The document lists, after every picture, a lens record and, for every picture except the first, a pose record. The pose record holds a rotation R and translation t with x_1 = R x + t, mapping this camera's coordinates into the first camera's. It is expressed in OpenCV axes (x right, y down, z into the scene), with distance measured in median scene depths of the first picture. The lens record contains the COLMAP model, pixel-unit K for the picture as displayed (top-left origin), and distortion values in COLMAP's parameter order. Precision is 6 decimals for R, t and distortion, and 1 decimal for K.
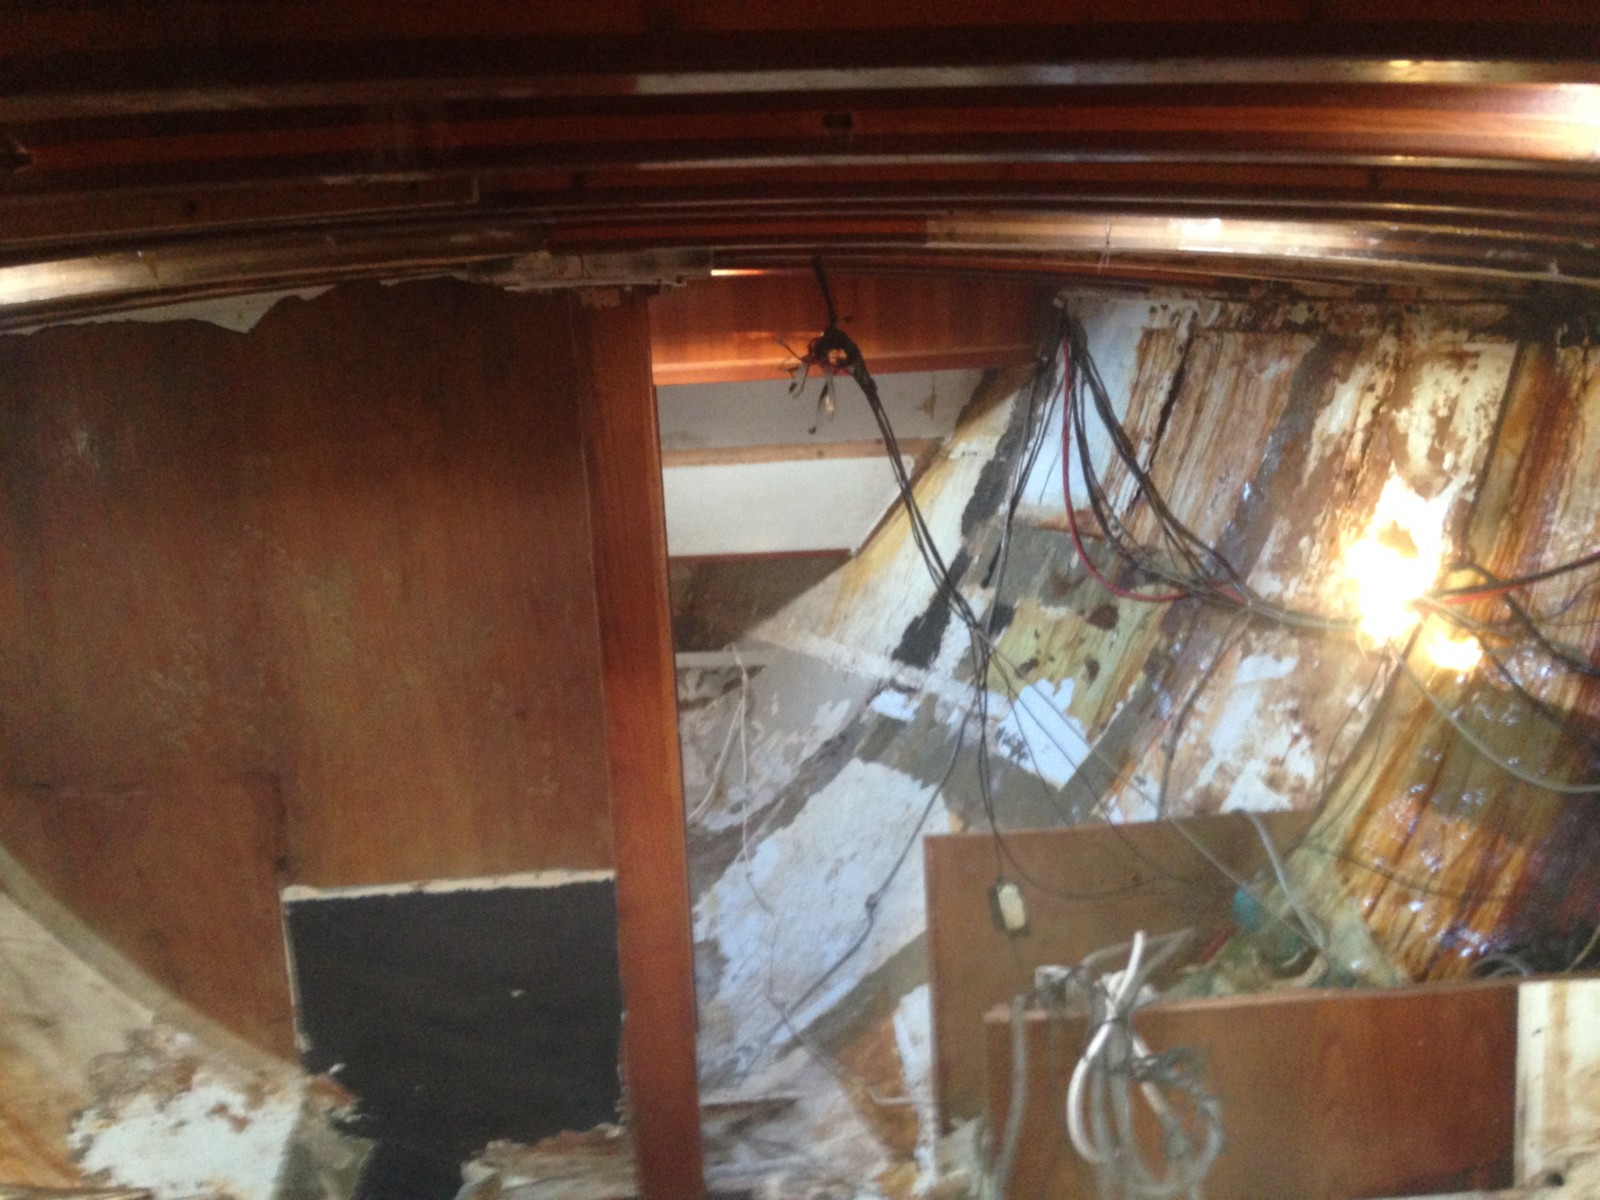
lens RADIAL K [[1444.6, 0, 788.4], [0, 1444.6, 607.2], [0, 0, 1]] dist [0.171138, -0.243391]
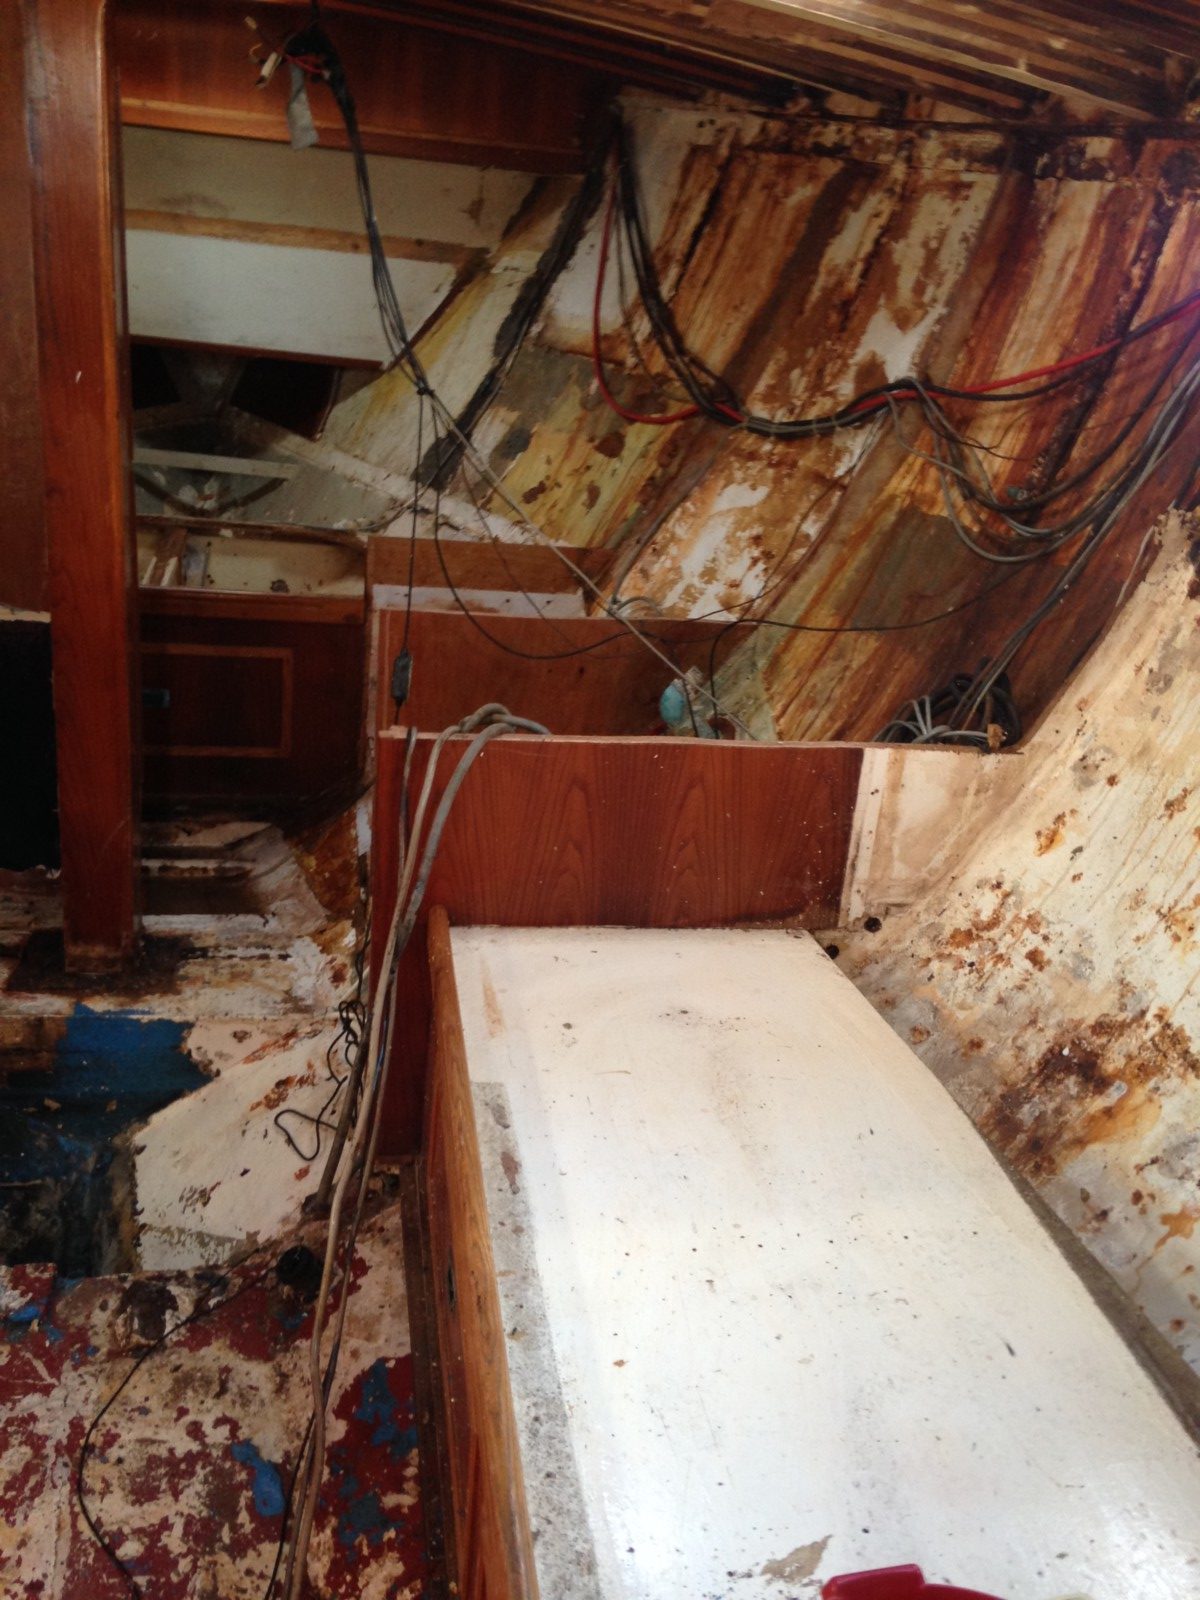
lens RADIAL K [[1444.6, 0, 591.9], [0, 1444.6, 797.5], [0, 0, 1]] dist [0.171138, -0.243391]
pose [[0.984118, 0.094192, 0.150463, 0.084583], [-0.119823, 0.977860, 0.171558, 0.082491], [-0.130972, -0.186863, 0.973616, -0.023428]]
